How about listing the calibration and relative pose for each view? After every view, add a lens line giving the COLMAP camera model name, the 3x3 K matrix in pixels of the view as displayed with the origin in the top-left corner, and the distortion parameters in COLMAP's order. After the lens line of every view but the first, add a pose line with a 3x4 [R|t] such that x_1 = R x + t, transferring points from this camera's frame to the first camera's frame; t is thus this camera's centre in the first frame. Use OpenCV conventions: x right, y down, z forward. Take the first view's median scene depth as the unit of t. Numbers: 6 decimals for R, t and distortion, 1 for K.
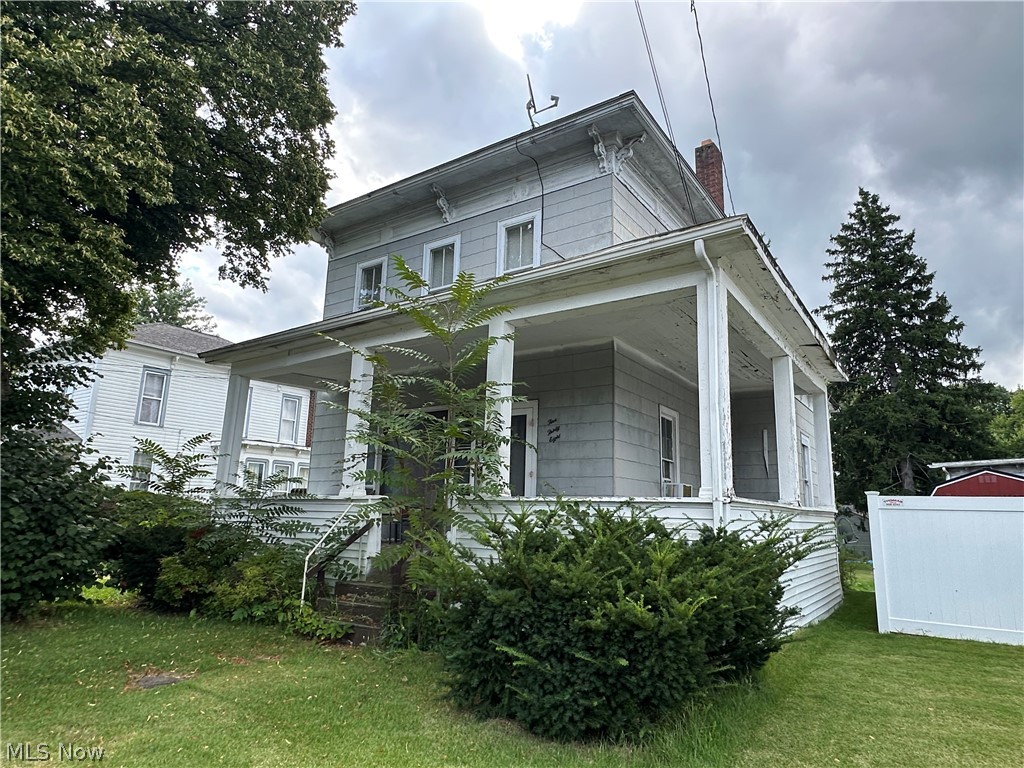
lens RADIAL K [[623.4, 0, 512.0], [0, 623.4, 384.0], [0, 0, 1]] dist [0.001609, -0.000215]
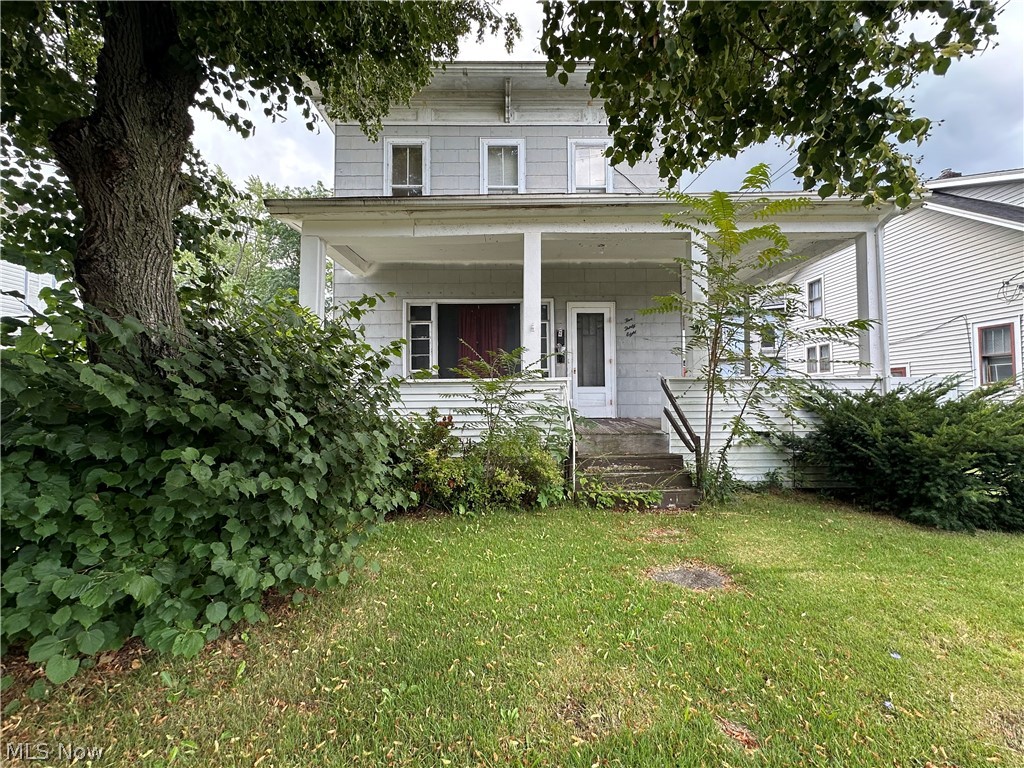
lens RADIAL K [[426.5, 0, 482.7], [0, 426.5, 381.5], [0, 0, 1]] dist [-0.000896, -0.000062]
pose [[0.818542, -0.006978, 0.574404, -0.678729], [-0.093712, 0.984909, 0.145508, 0.085178], [-0.566751, -0.172933, 0.805535, 0.452064]]
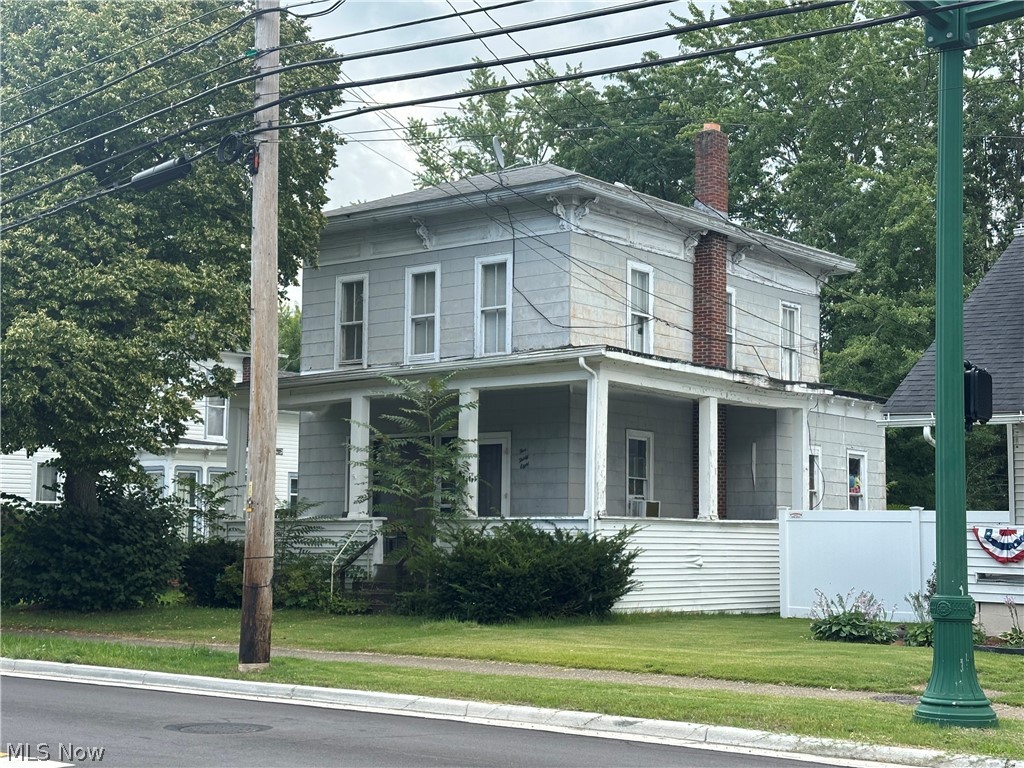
lens RADIAL K [[1592.9, 0, 512.0], [0, 1592.9, 384.0], [0, 0, 1]] dist [0.239435, 0.018004]
pose [[0.997097, -0.023328, -0.072482, 0.264694], [0.030987, 0.993840, 0.106405, -0.382710], [0.069554, -0.108342, 0.991678, -1.946579]]
